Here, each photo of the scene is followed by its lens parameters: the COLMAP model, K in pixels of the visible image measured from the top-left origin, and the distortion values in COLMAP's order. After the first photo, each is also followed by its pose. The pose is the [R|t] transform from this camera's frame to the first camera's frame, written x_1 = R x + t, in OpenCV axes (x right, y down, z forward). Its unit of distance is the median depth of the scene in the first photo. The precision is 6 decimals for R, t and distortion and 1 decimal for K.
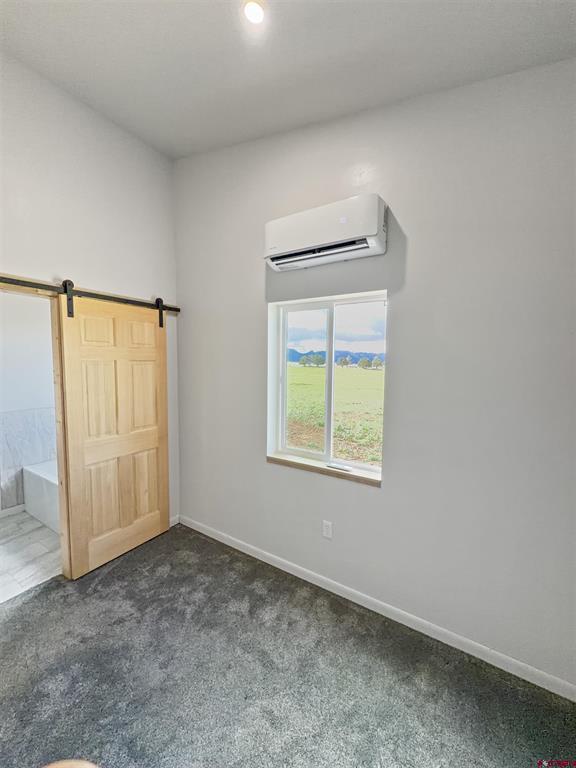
lens RADIAL K [[307.2, 0, 283.8], [0, 307.2, 387.7], [0, 0, 1]] dist [-0.000998, 0.000004]
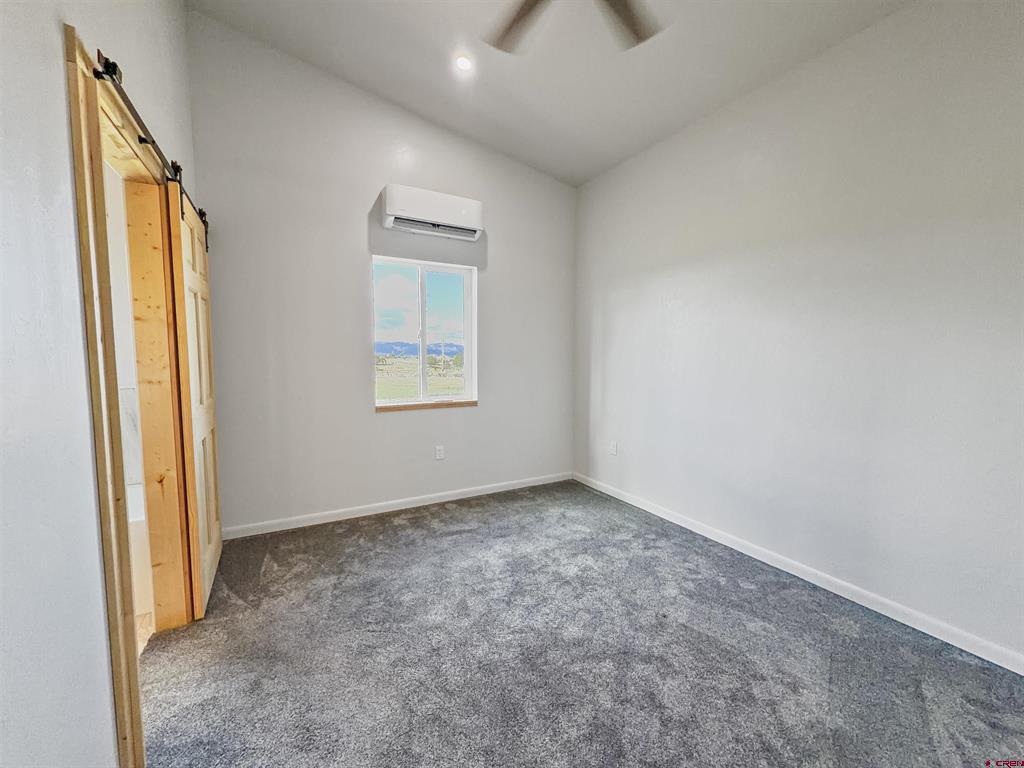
lens RADIAL K [[409.6, 0, 512.0], [0, 409.6, 382.0], [0, 0, 1]] dist [-0.000998, 0.000004]
pose [[0.480196, -0.077008, 0.873774, -1.243924], [0.073931, 0.996147, 0.047163, 0.136472], [-0.874040, 0.041951, 0.484039, -0.064283]]
